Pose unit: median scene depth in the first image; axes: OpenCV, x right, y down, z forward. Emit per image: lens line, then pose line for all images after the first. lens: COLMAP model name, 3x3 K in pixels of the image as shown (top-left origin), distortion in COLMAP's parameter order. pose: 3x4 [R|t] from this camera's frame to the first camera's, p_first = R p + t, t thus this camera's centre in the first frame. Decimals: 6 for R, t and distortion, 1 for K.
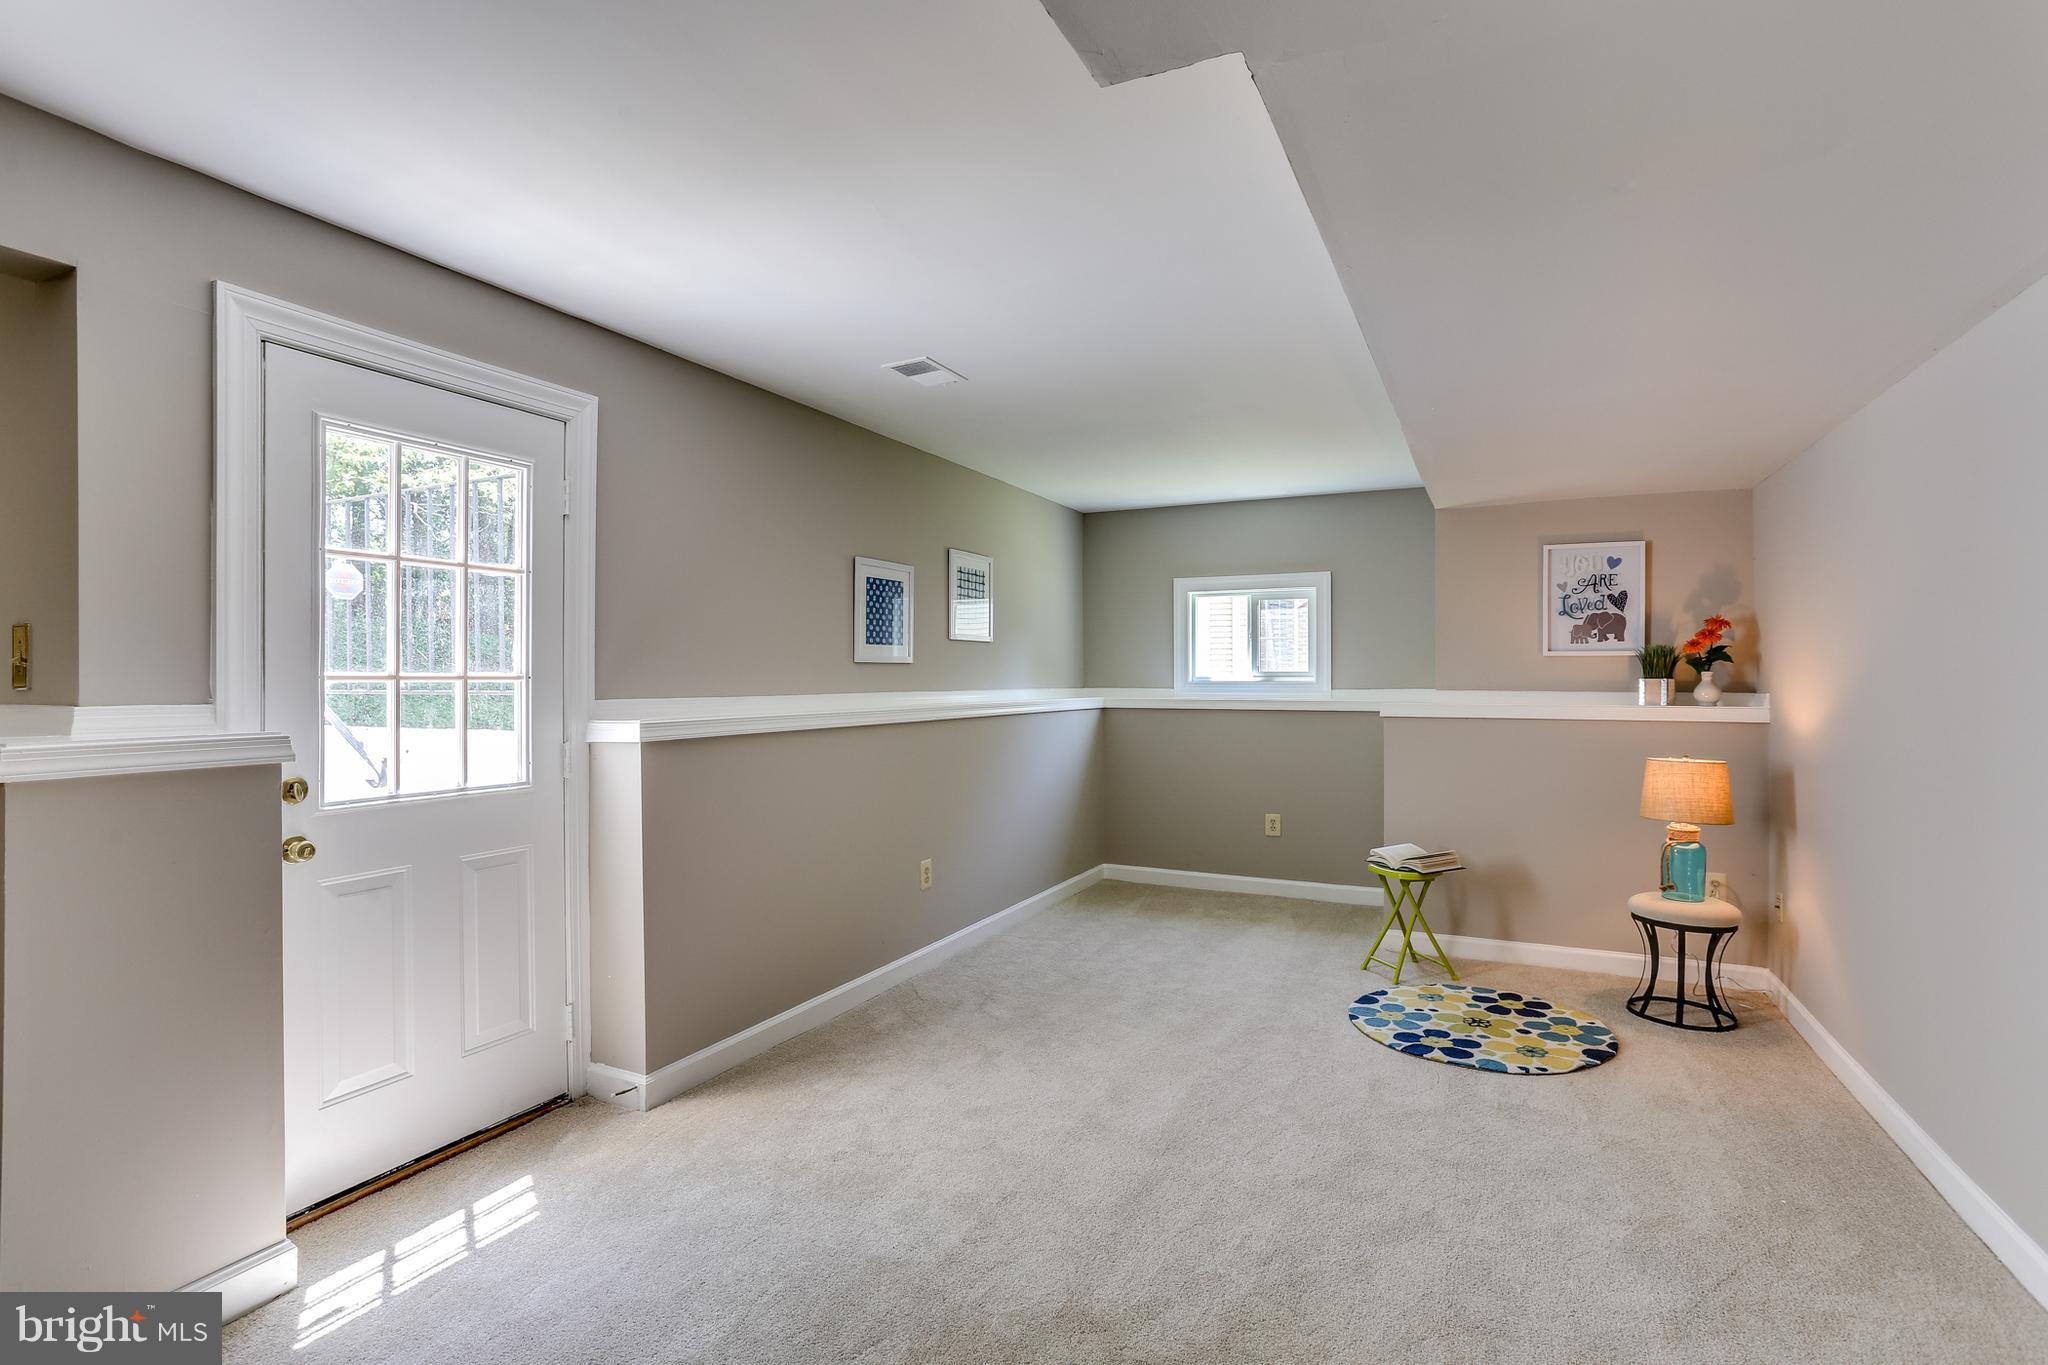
lens RADIAL K [[992.9, 0, 1024.9], [0, 992.9, 679.1], [0, 0, 1]] dist [0.003164, 0.001815]
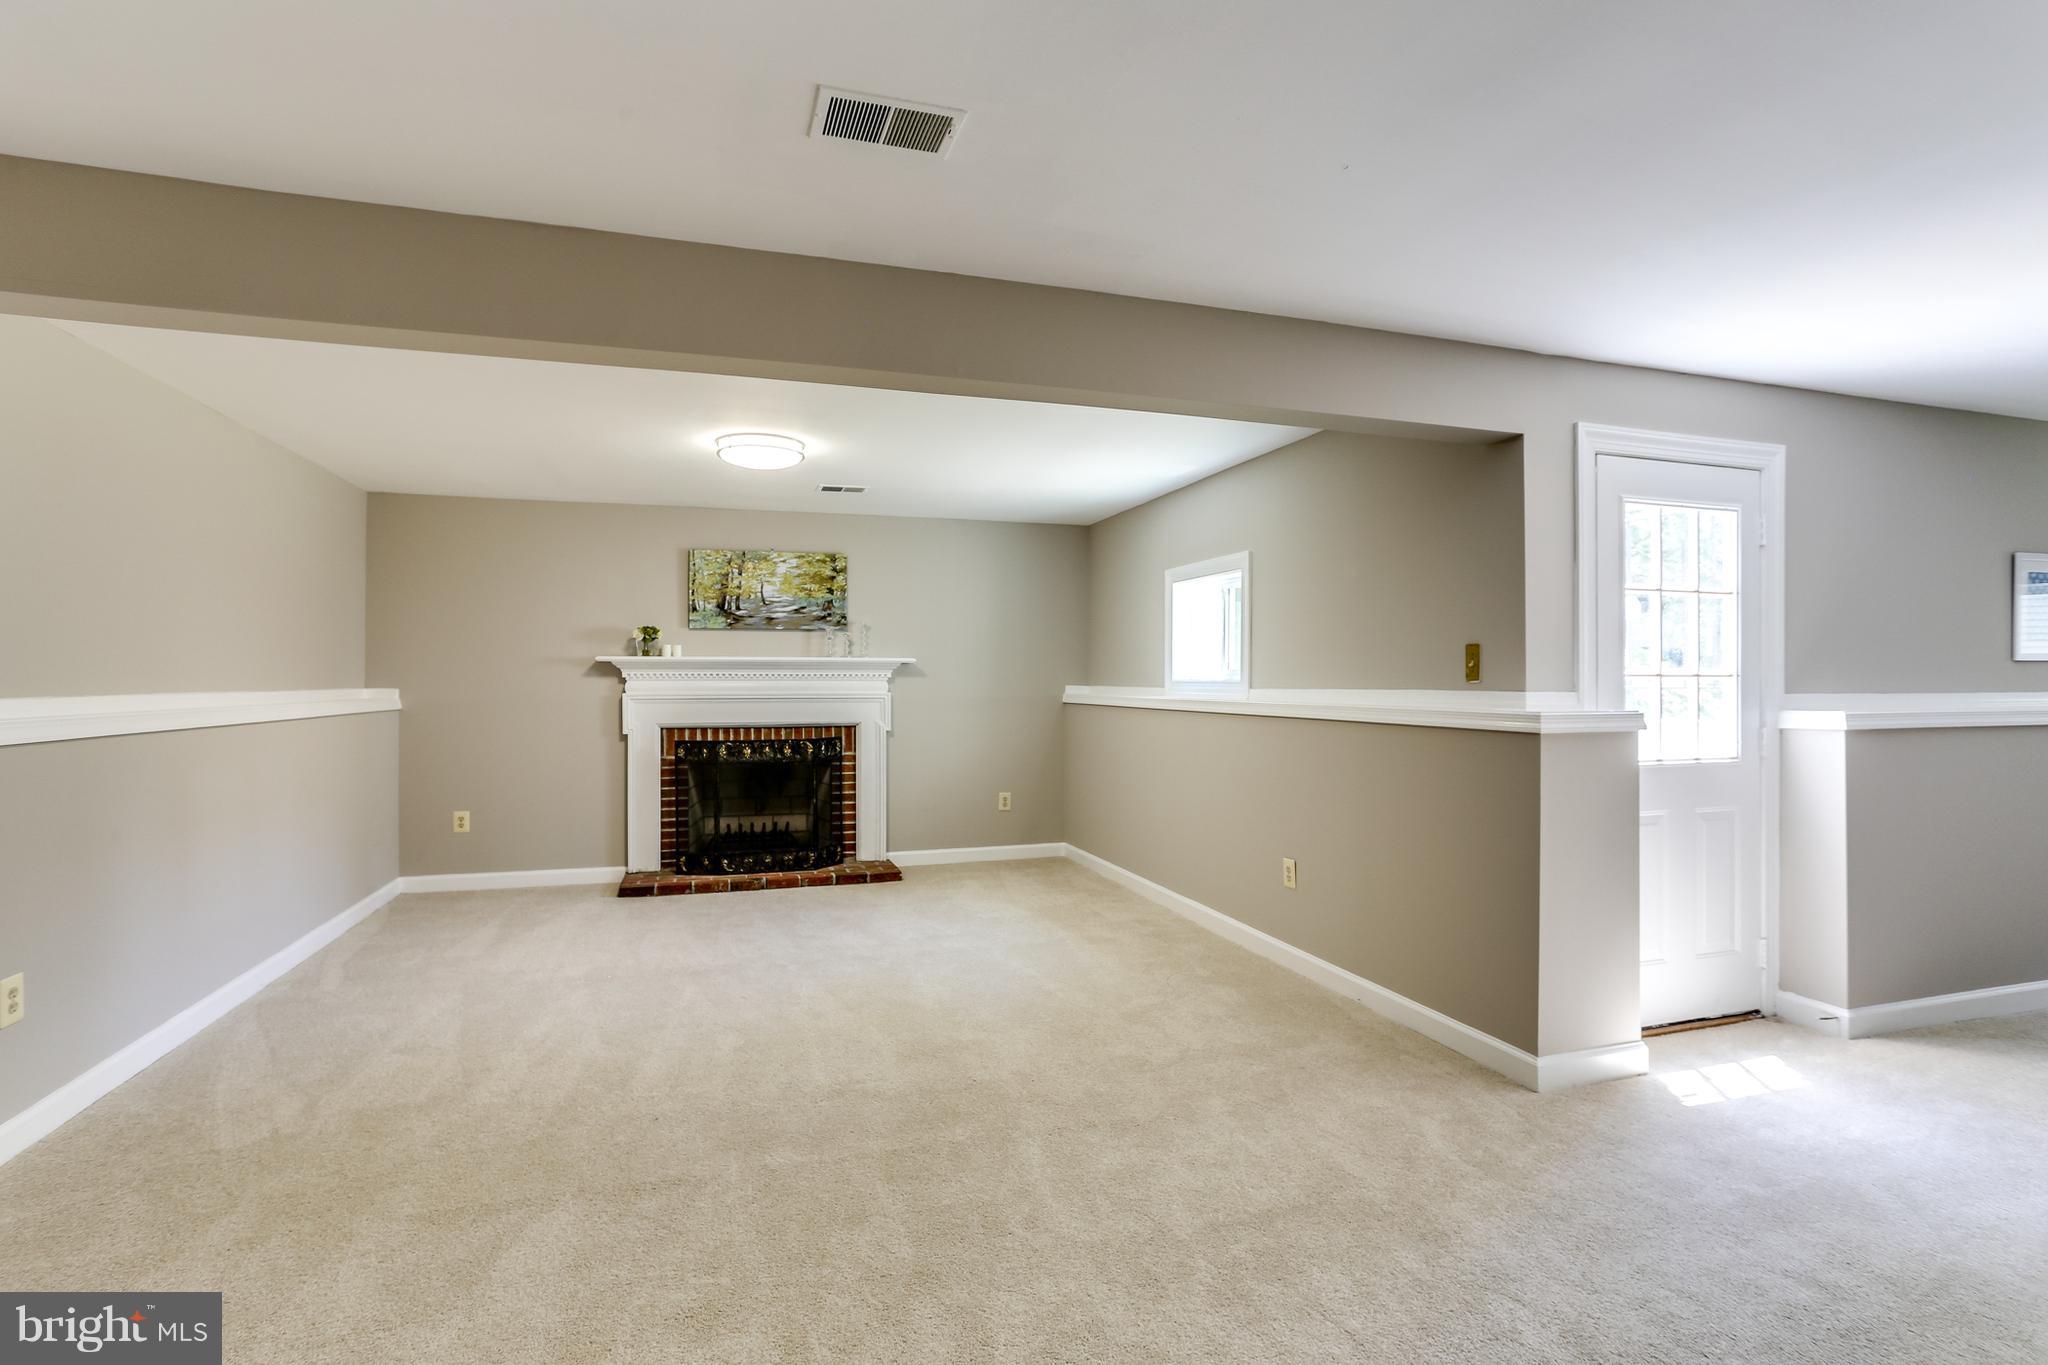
lens RADIAL K [[992.9, 0, 1019.8], [0, 992.9, 679.3], [0, 0, 1]] dist [0.003164, 0.001815]
pose [[0.710801, 0.004759, -0.703377, -0.250563], [-0.005118, 0.999986, 0.001594, 0.005682], [0.703375, 0.002467, 0.710815, -0.553189]]
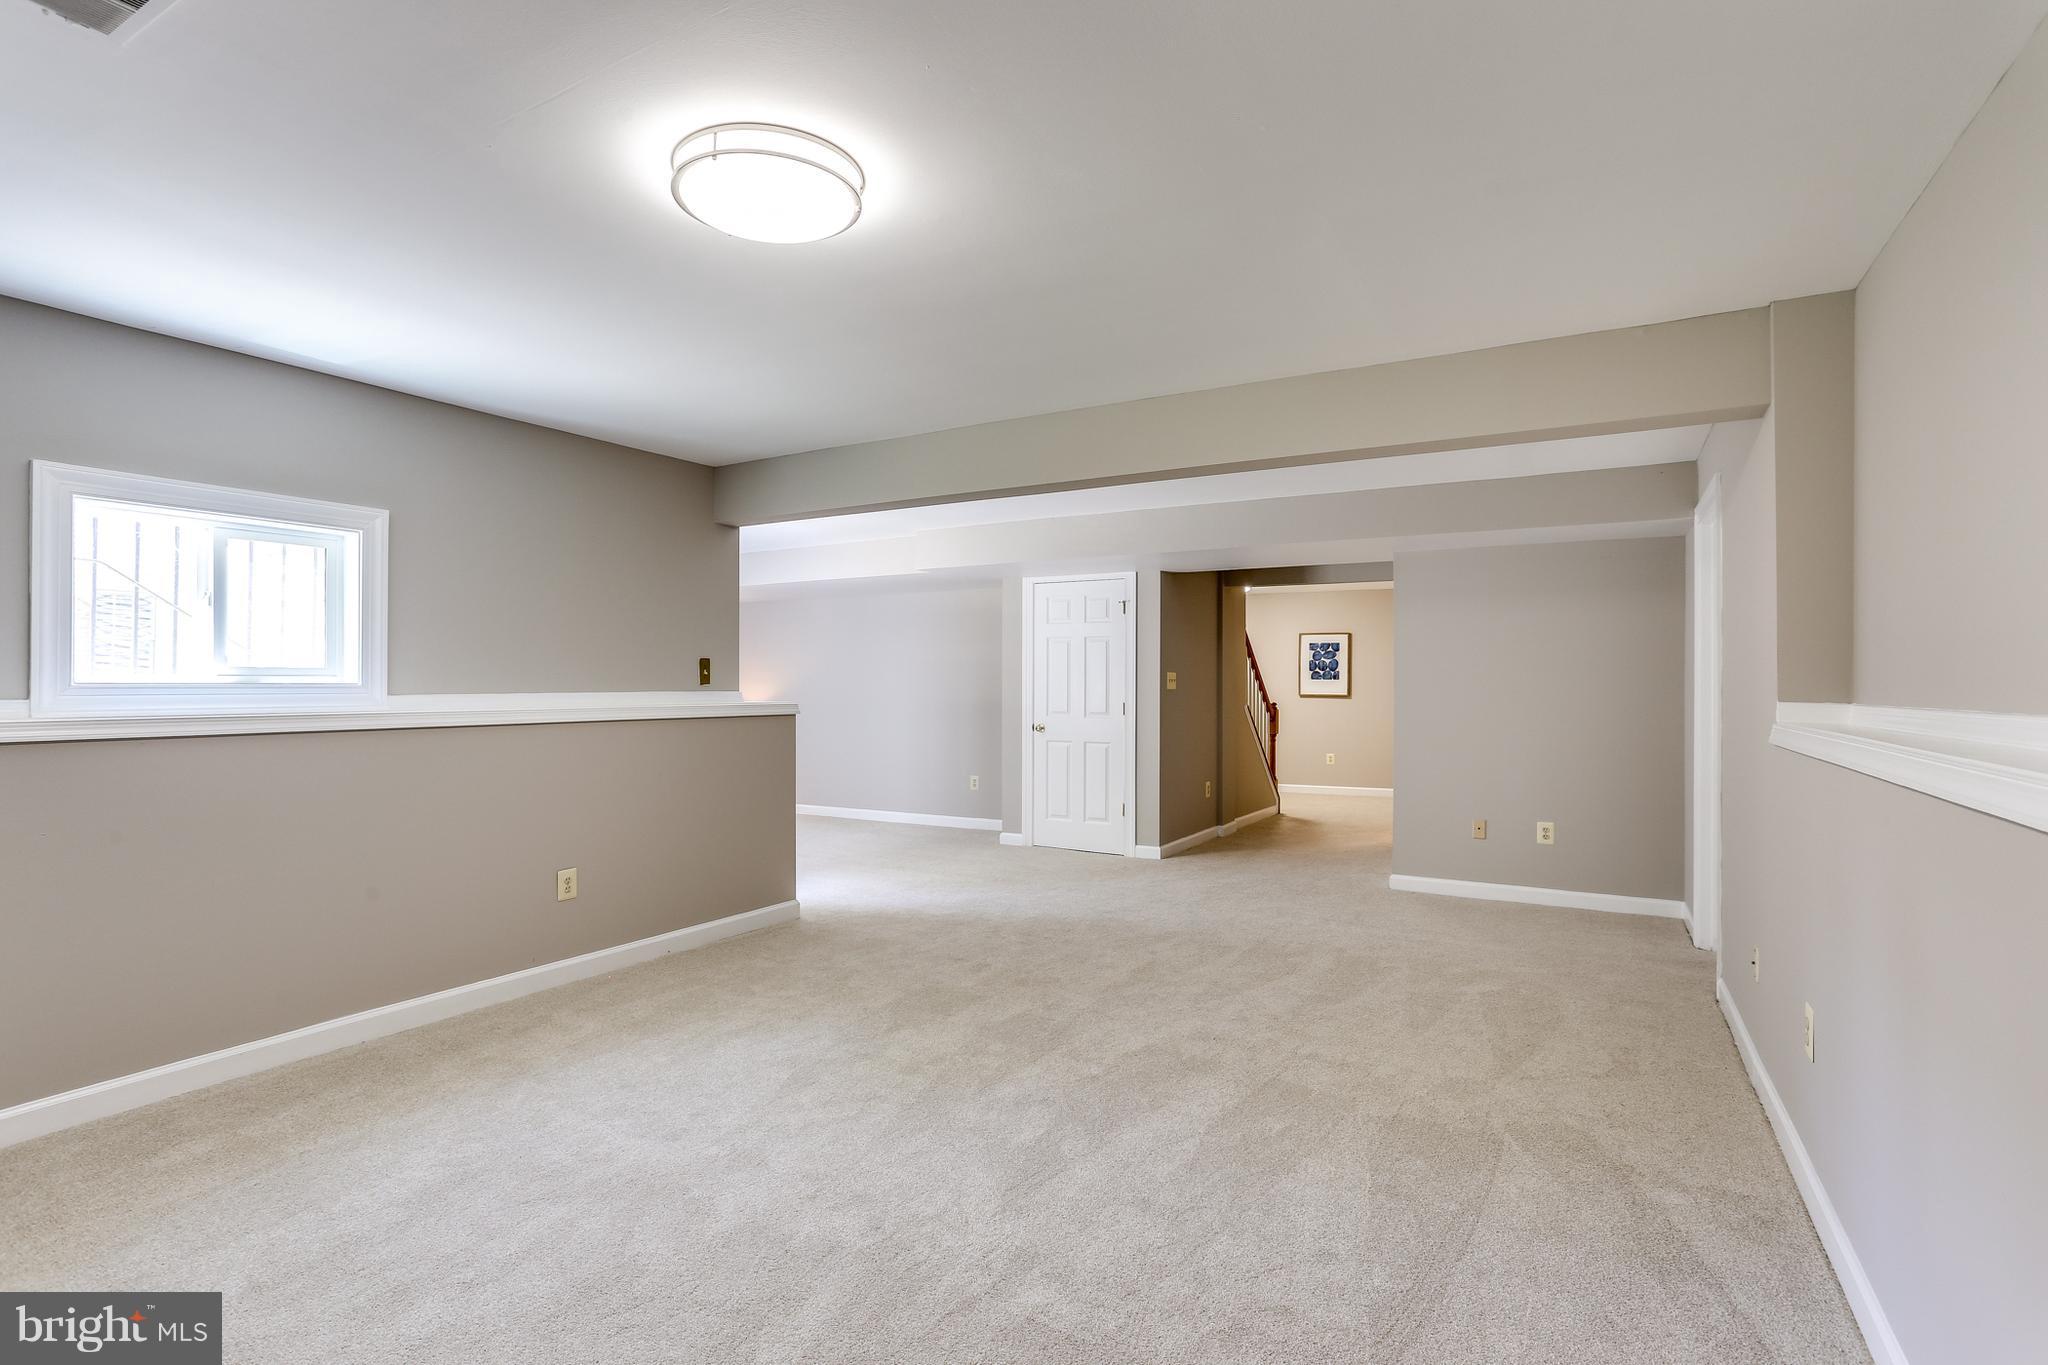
lens RADIAL K [[992.9, 0, 1023.7], [0, 992.9, 682.5], [0, 0, 1]] dist [0.003164, 0.001815]
pose [[0.074648, 0.006094, 0.997191, -2.418535], [-0.001058, 0.999981, -0.006032, 0.012431], [-0.997209, -0.000605, 0.074653, 0.023290]]
